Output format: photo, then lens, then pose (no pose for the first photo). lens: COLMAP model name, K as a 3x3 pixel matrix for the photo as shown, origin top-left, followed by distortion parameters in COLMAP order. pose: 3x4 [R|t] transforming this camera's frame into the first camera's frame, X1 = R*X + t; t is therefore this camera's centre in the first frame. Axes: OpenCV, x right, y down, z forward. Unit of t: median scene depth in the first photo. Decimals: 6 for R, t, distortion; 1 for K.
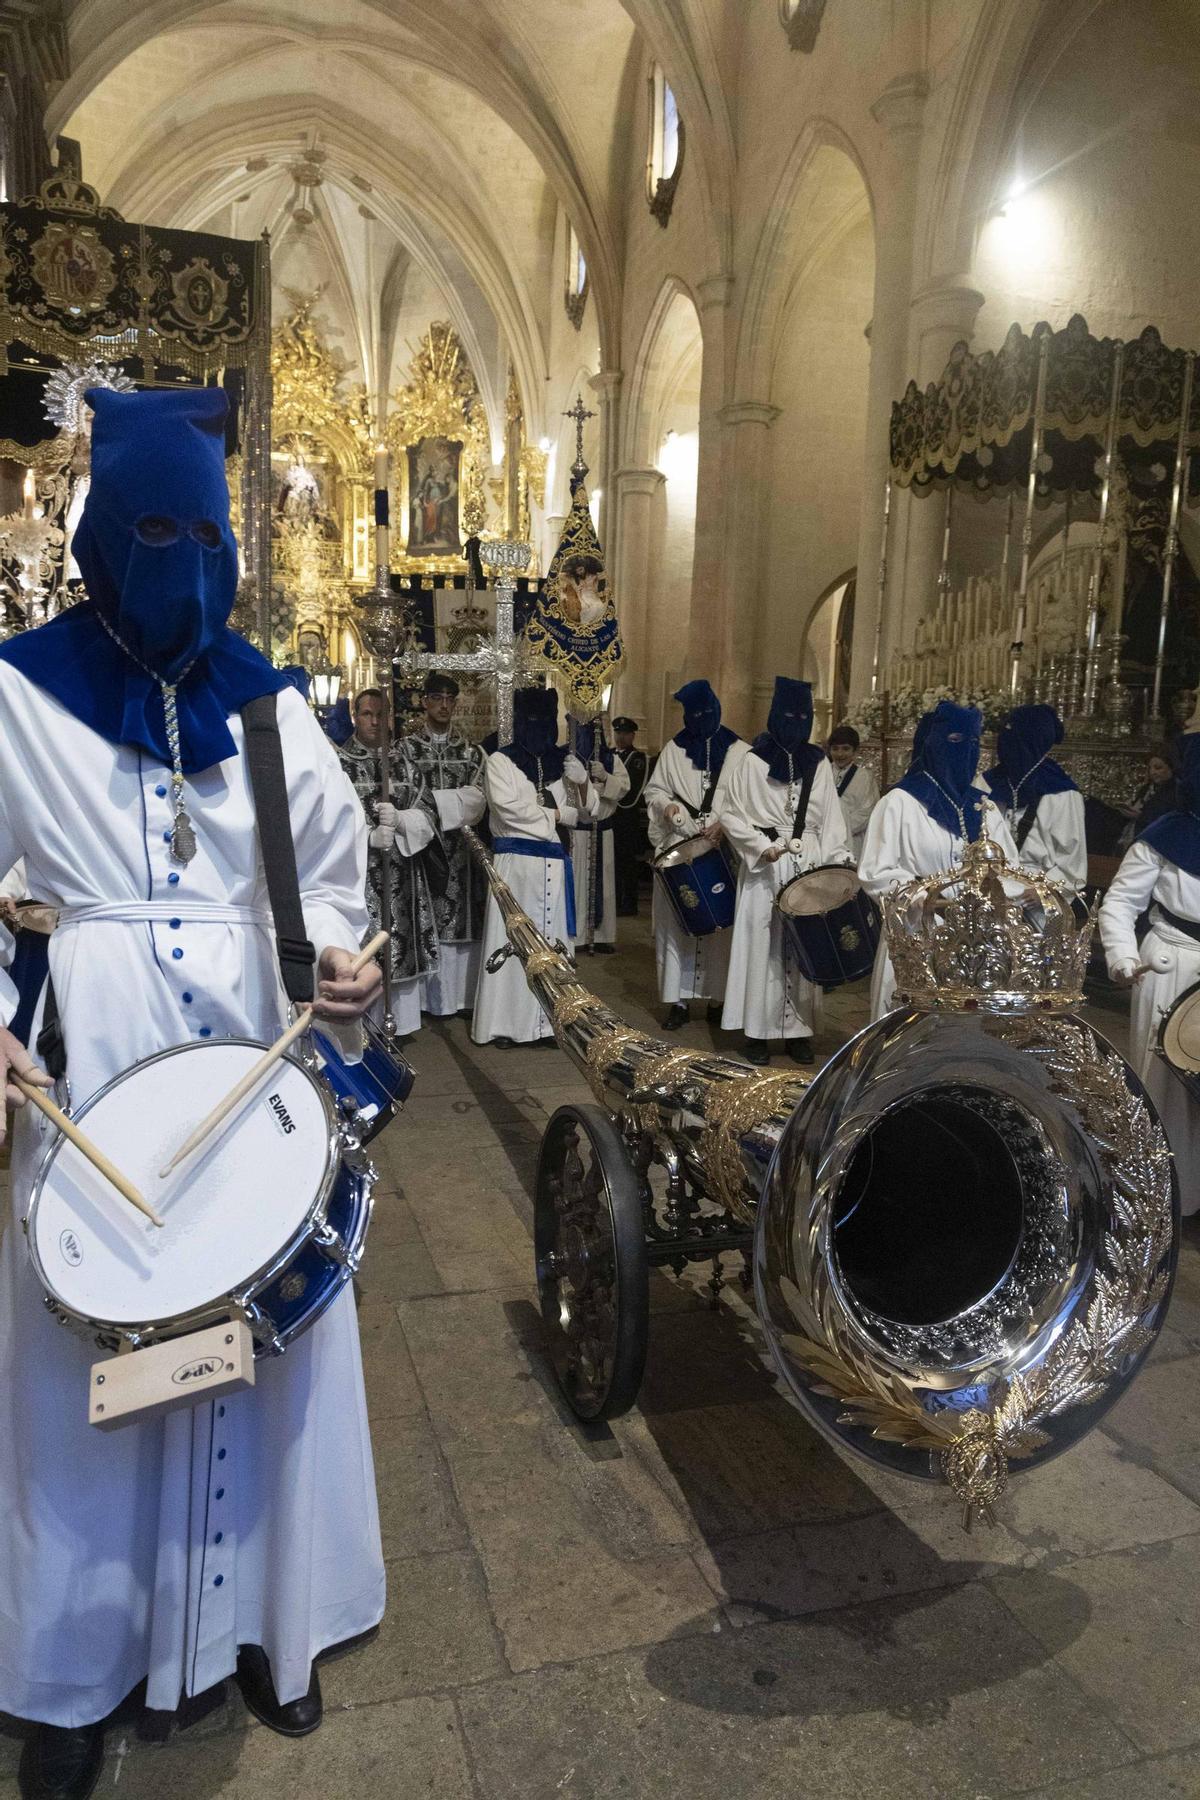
lens RADIAL K [[1196.7, 0, 600.0], [0, 1196.7, 900.0], [0, 0, 1]] dist [-0.001610, 0.000433]
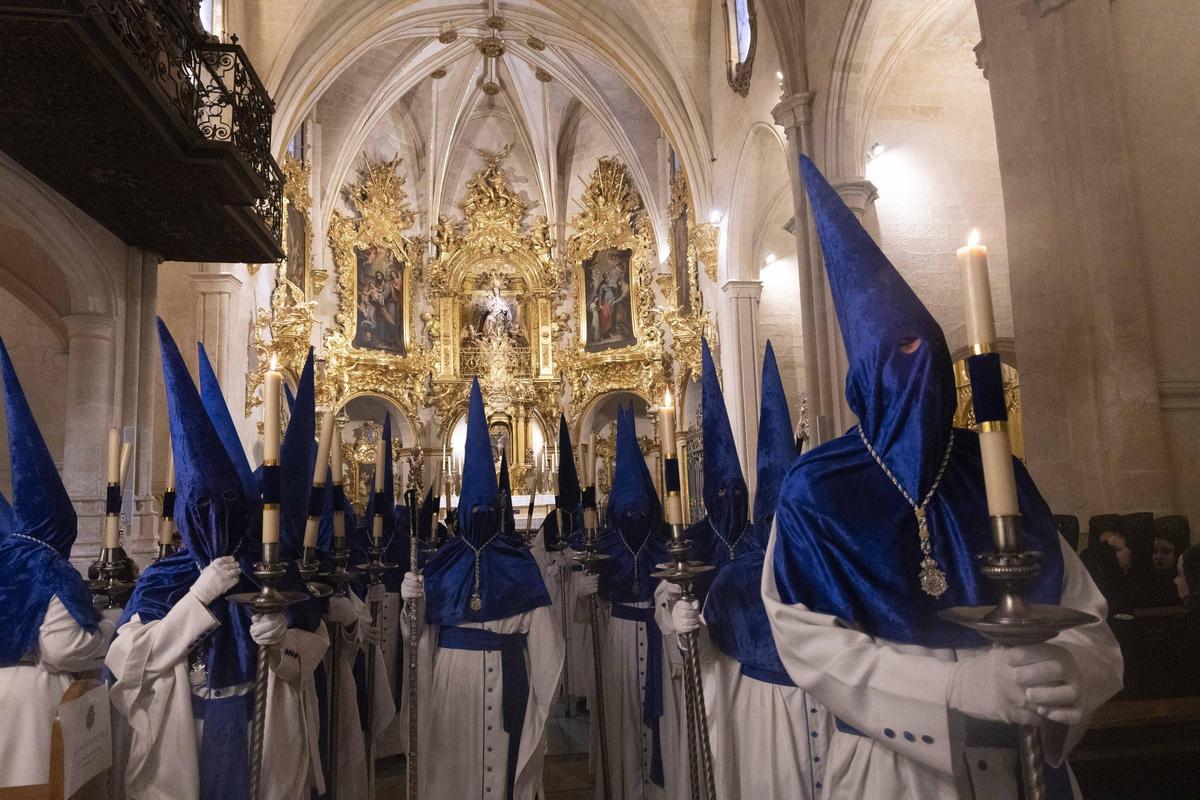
lens RADIAL K [[797.8, 0, 598.6], [0, 797.8, 407.0], [0, 0, 1]] dist [-0.001610, 0.000433]
pose [[0.986632, -0.078828, -0.142629, -0.049476], [0.038119, 0.962577, -0.268313, -0.040797], [0.158442, 0.259290, 0.952715, 0.316847]]
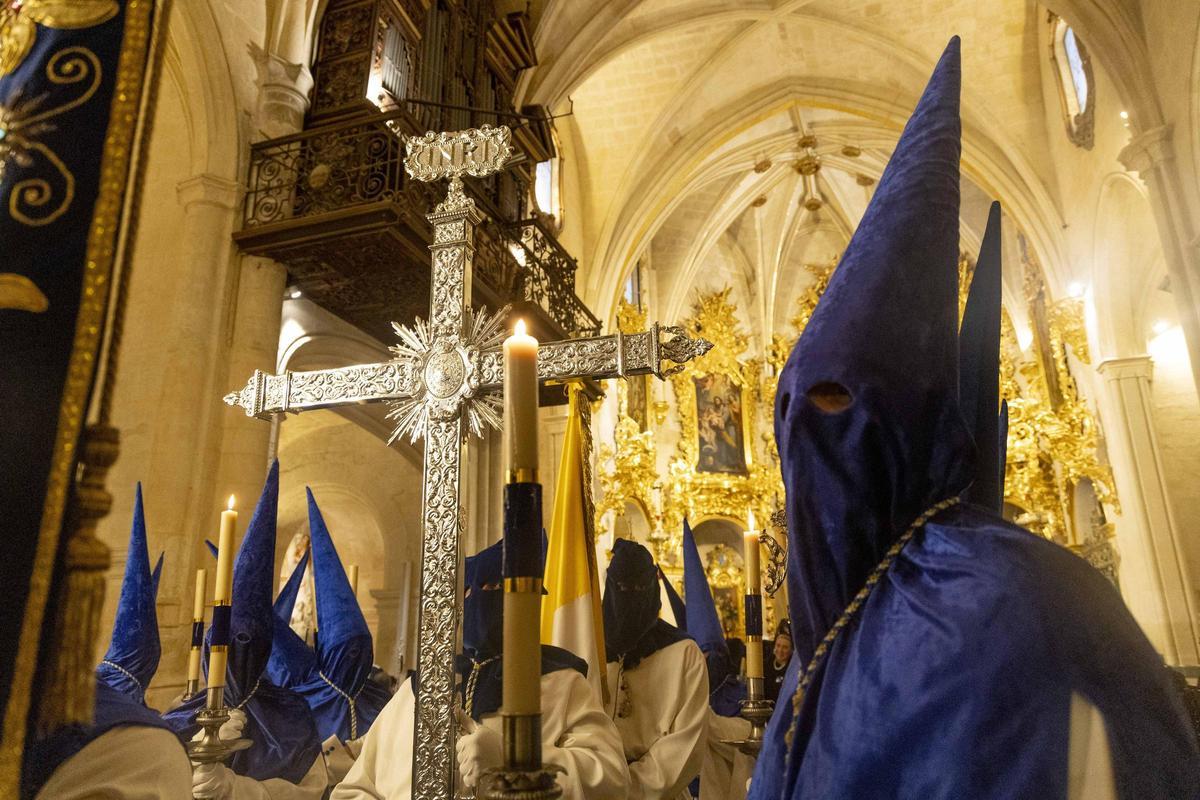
lens RADIAL K [[797.8, 0, 598.6], [0, 797.8, 407.0], [0, 0, 1]] dist [-0.001610, 0.000433]
pose [[0.811600, -0.201971, -0.548191, -0.022440], [-0.047441, 0.912456, -0.406415, -0.044270], [0.582284, 0.355853, 0.730968, 0.337823]]
